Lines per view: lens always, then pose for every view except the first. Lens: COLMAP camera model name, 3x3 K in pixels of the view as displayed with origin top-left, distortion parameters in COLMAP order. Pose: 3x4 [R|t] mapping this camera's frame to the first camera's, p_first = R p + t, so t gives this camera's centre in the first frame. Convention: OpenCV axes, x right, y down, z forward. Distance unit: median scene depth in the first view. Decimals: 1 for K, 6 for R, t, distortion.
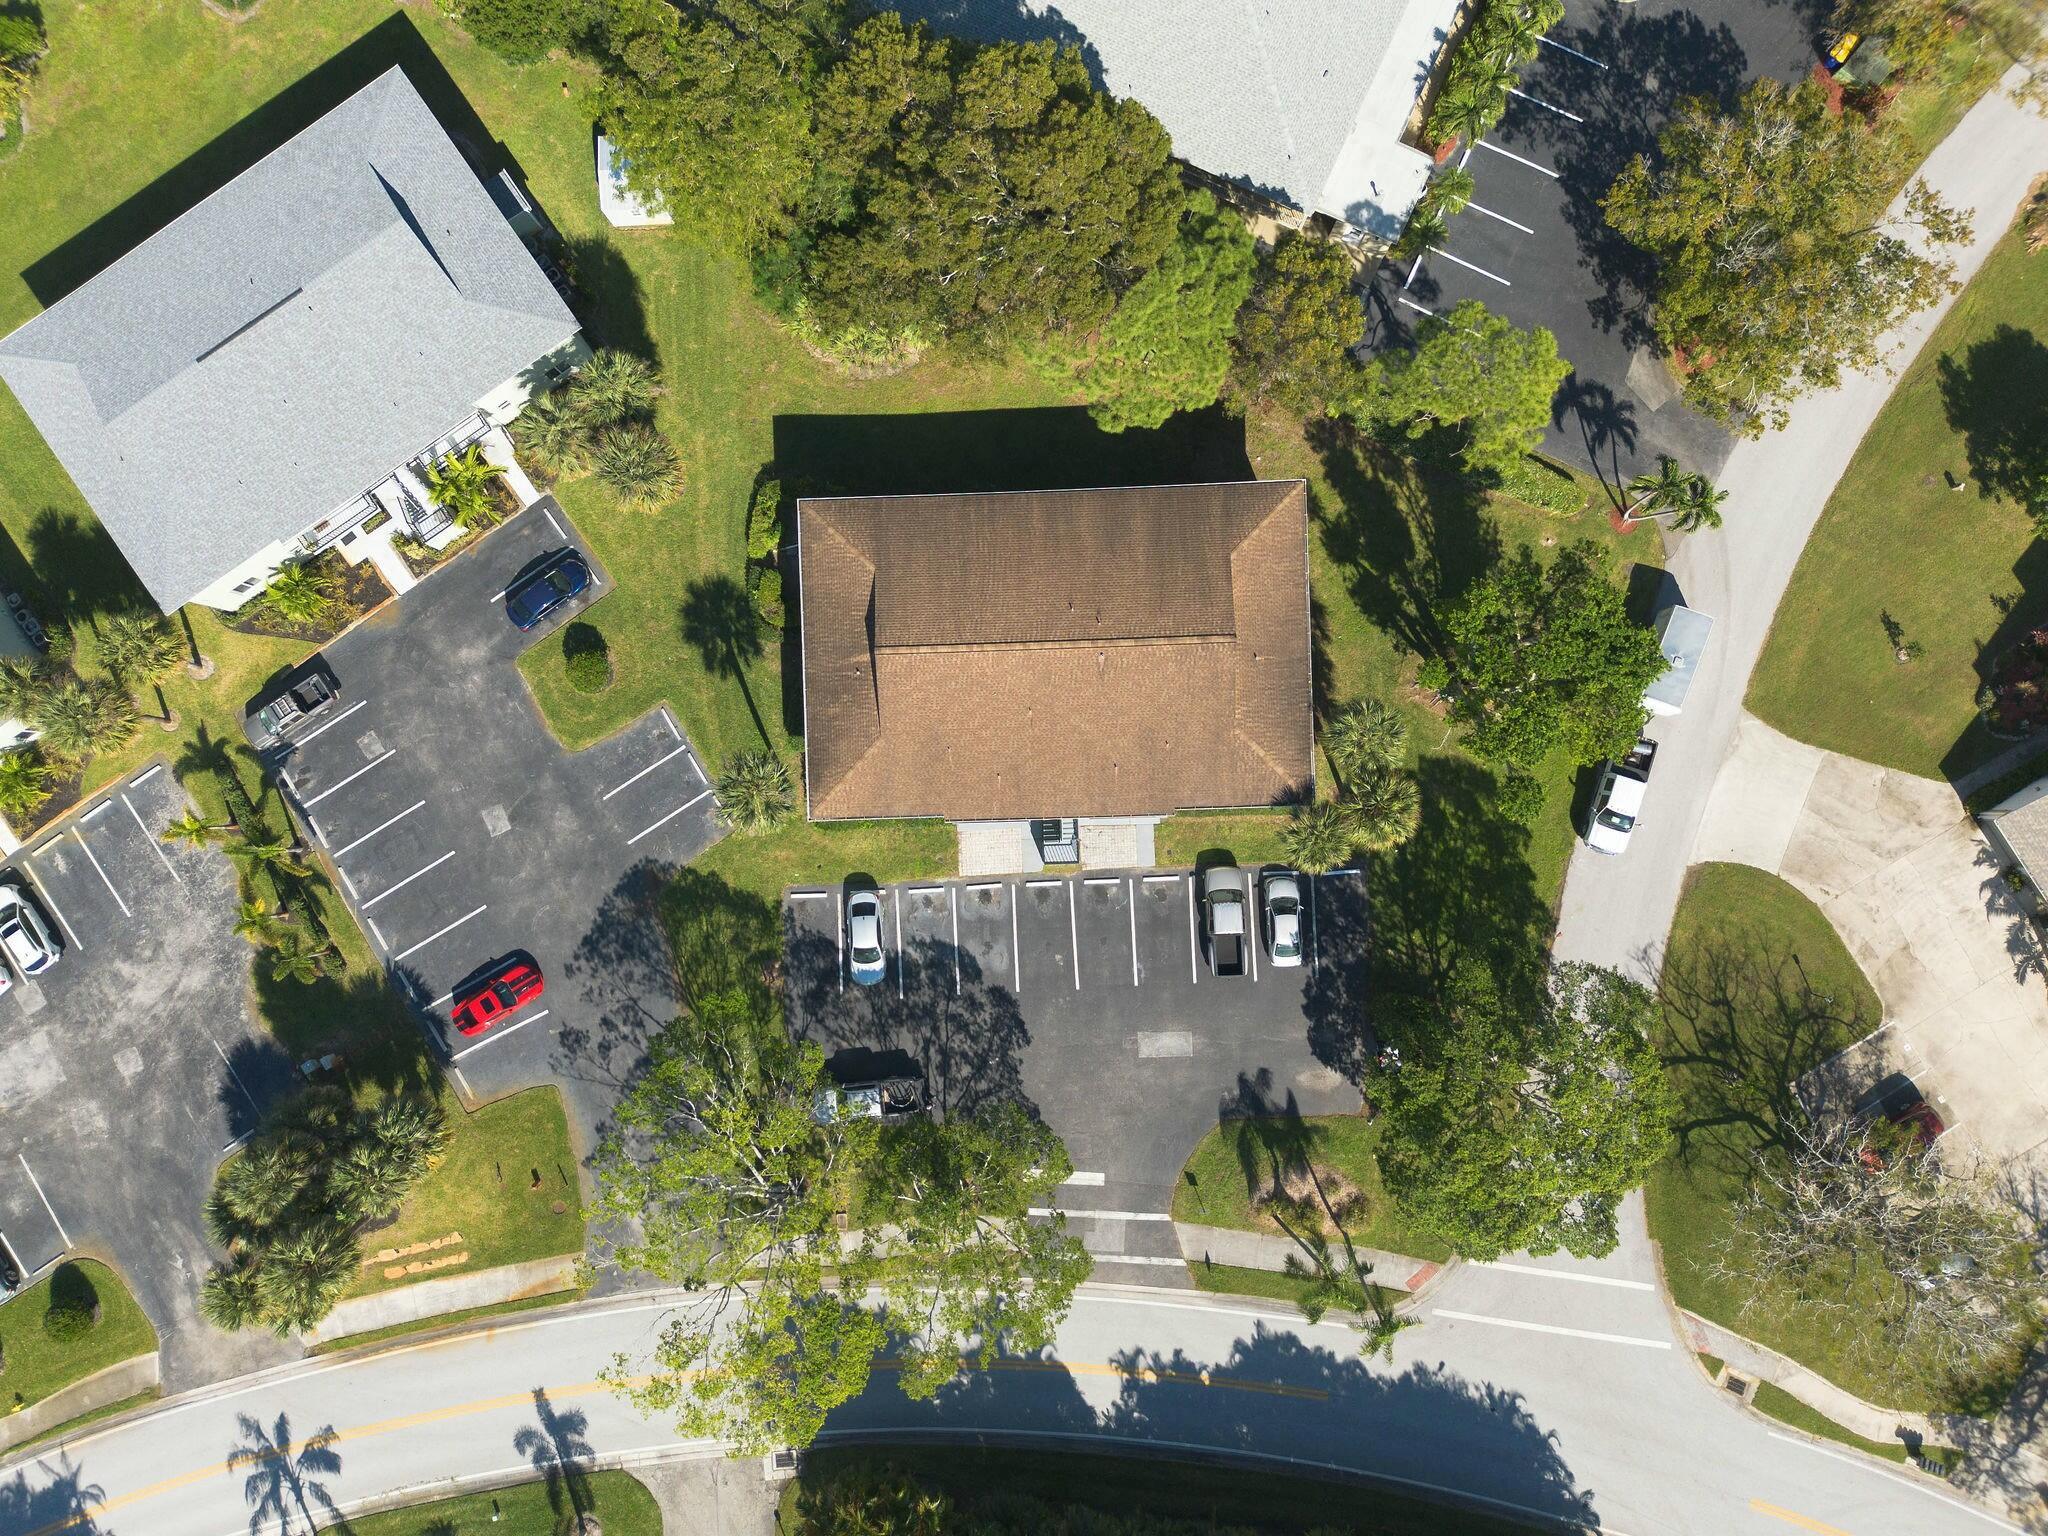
lens RADIAL K [[1439.1, 0, 1024.0], [0, 1439.1, 768.0], [0, 0, 1]] dist [0.020826, -0.004722]
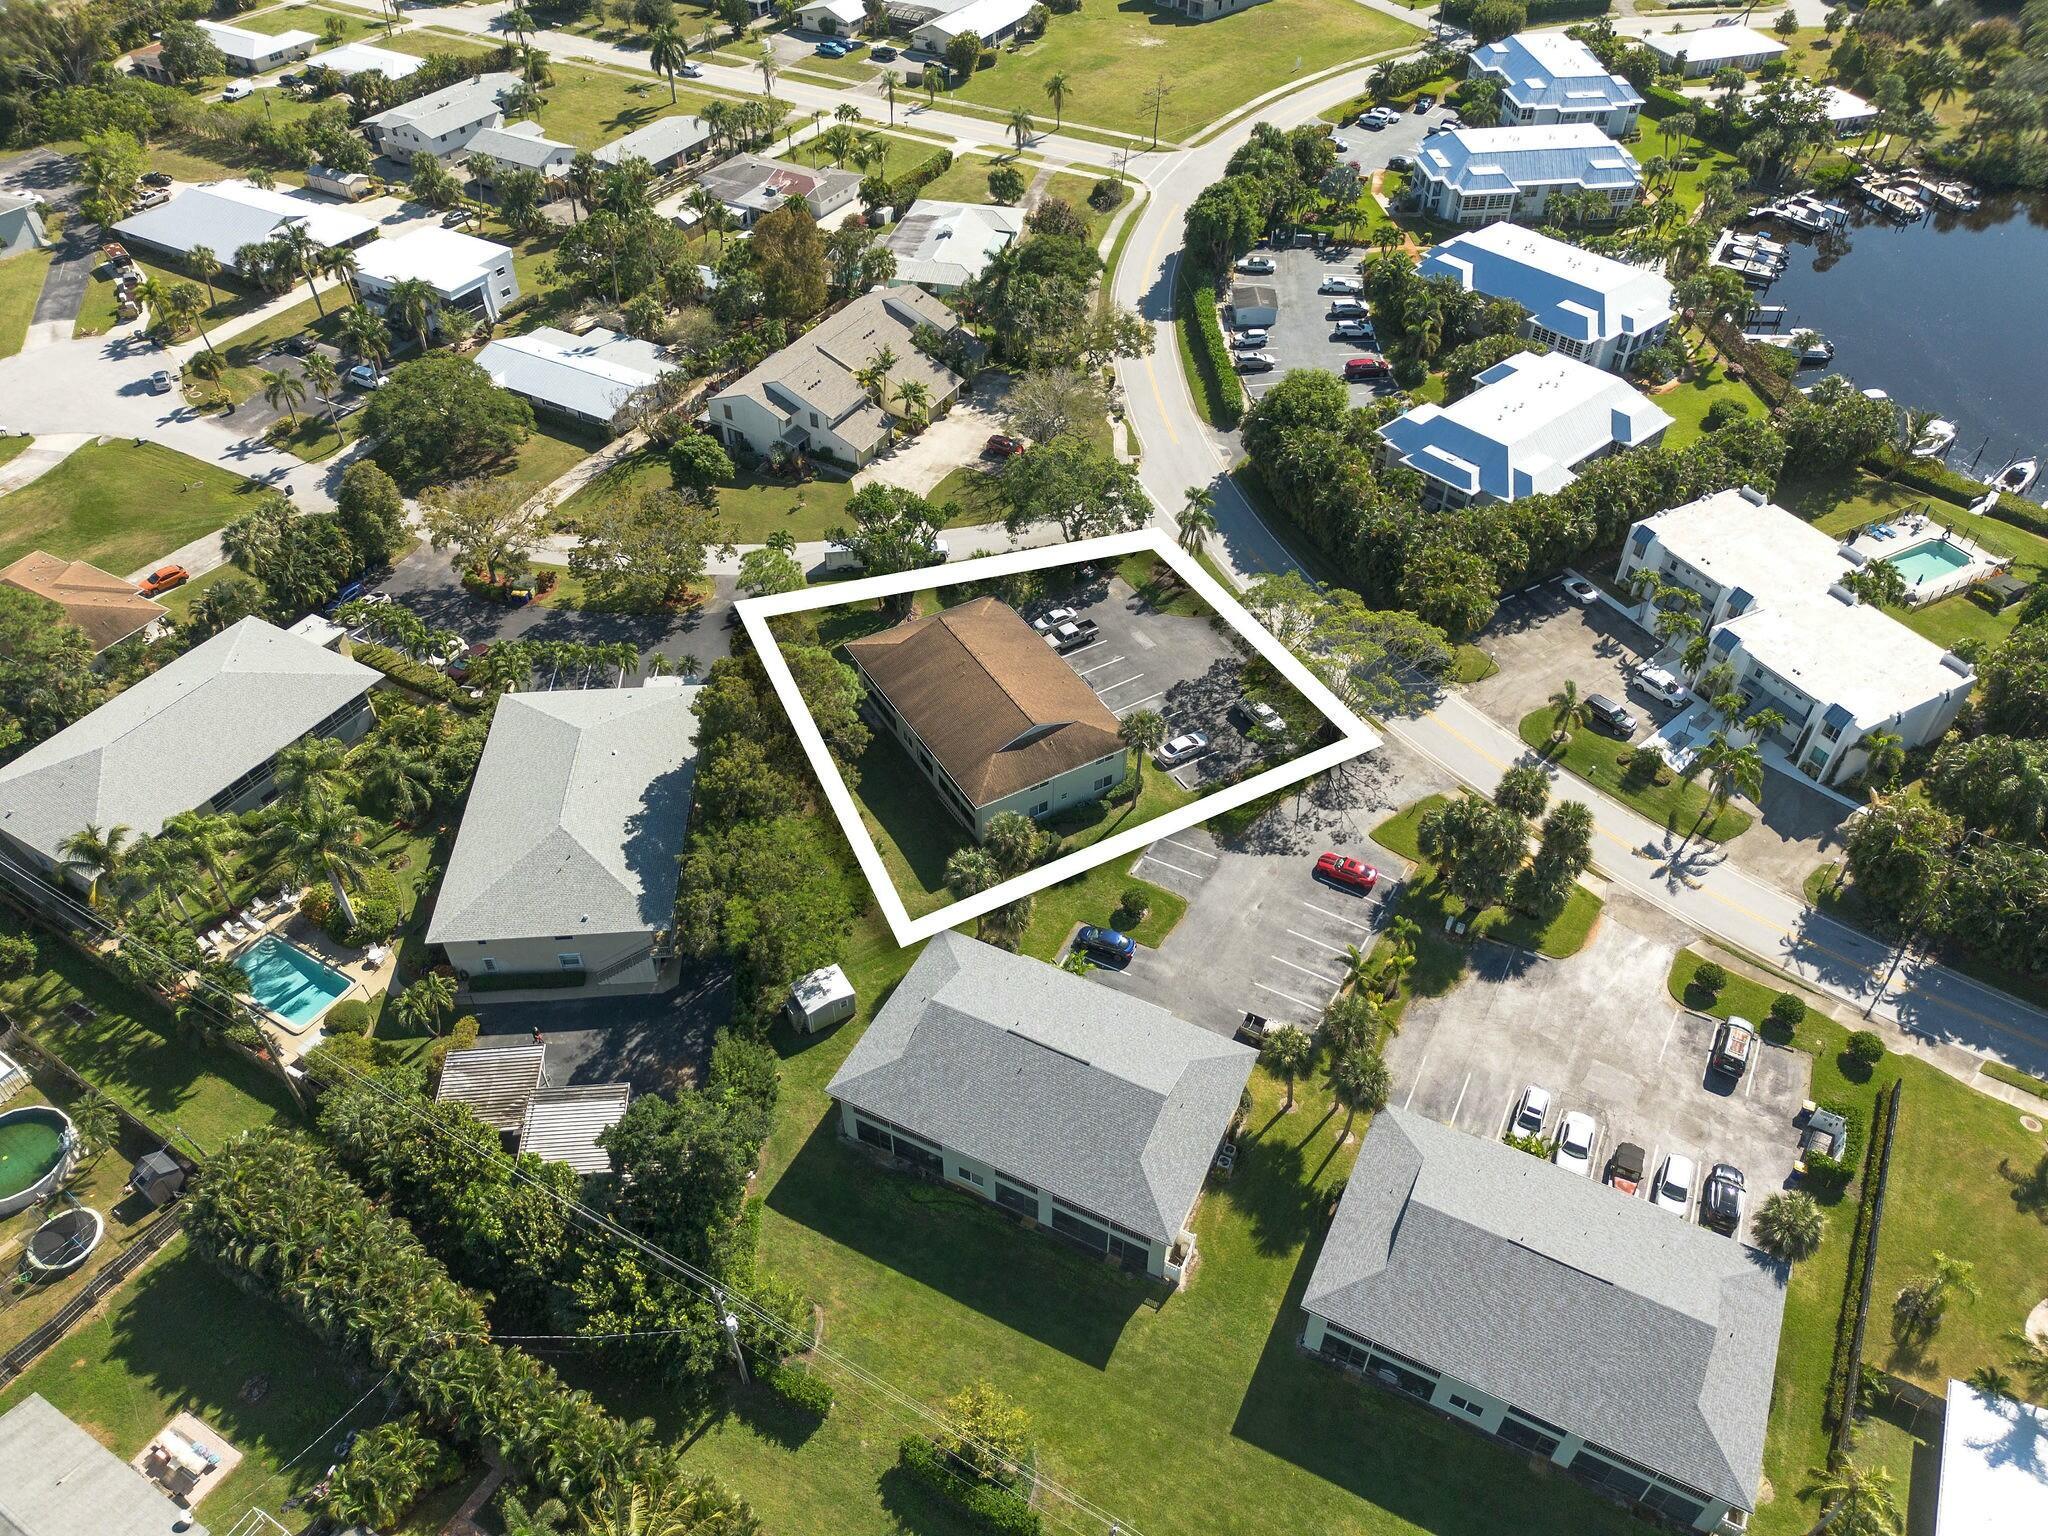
lens RADIAL K [[1439.1, 0, 1024.0], [0, 1439.1, 768.0], [0, 0, 1]] dist [0.020826, -0.004722]
pose [[-0.476488, -0.578451, 0.662083, -1.146518], [0.879142, -0.306429, 0.364980, -0.668771], [-0.008242, 0.755974, 0.654550, -0.090169]]
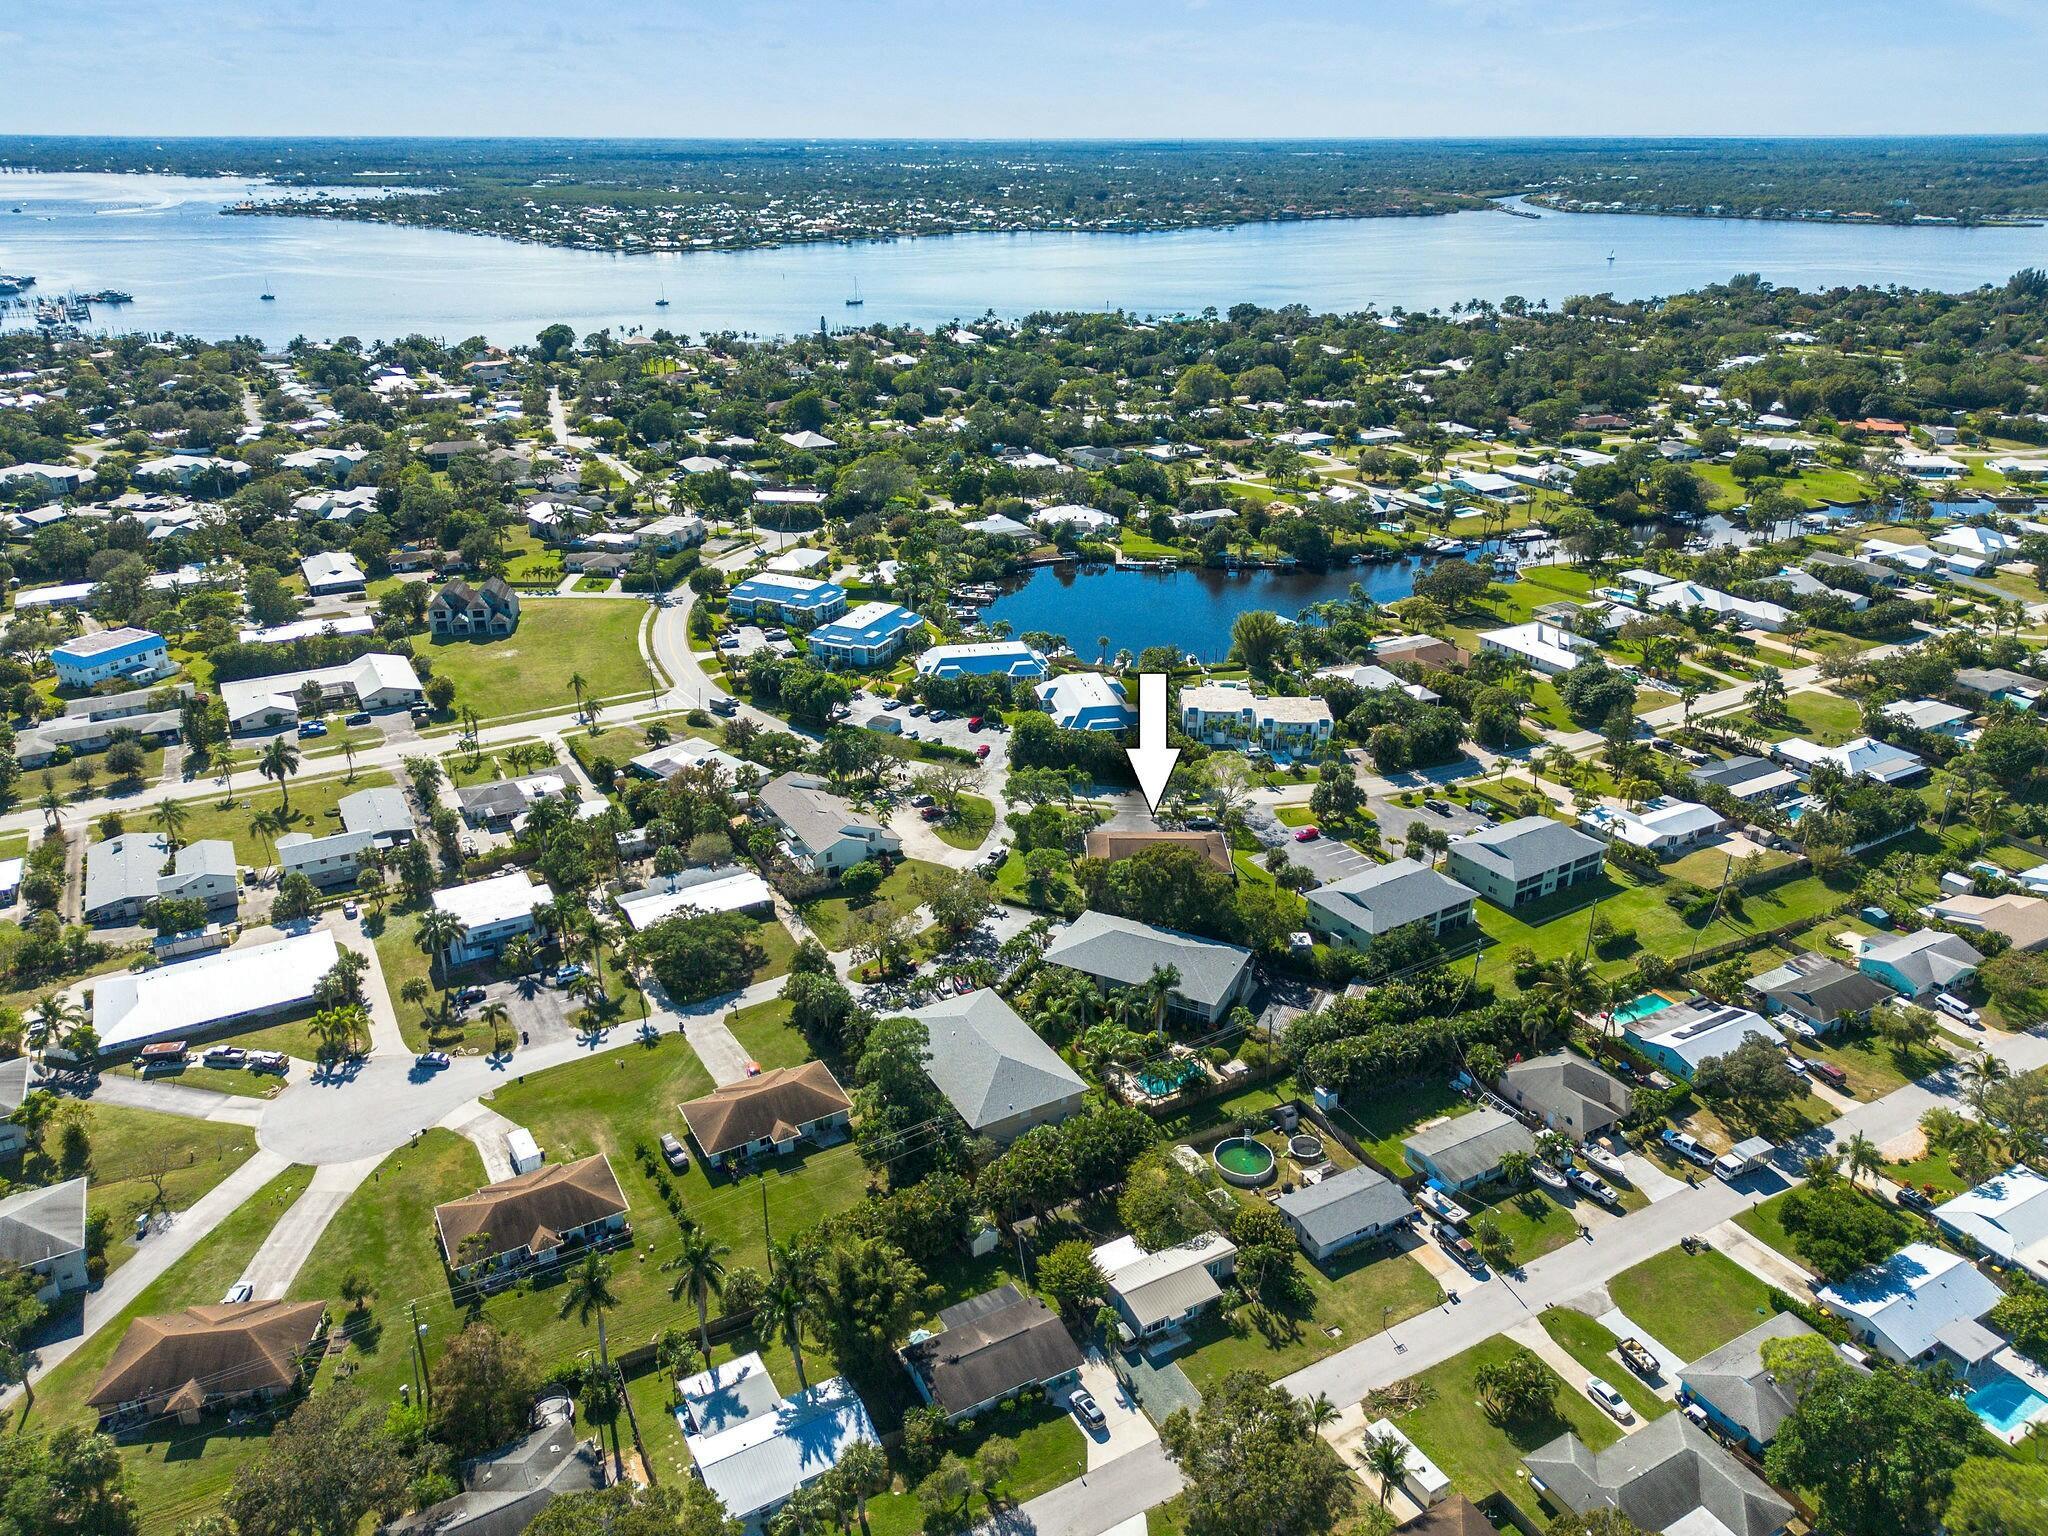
lens RADIAL K [[1445.1, 0, 1024.0], [0, 1445.1, 768.0], [0, 0, 1]] dist [0.027627, 0.000170]
pose [[-0.999162, 0.010752, 0.039487, 0.190813], [0.032657, -0.372040, 0.927642, -3.122554], [0.024665, 0.928154, 0.371377, -0.513429]]
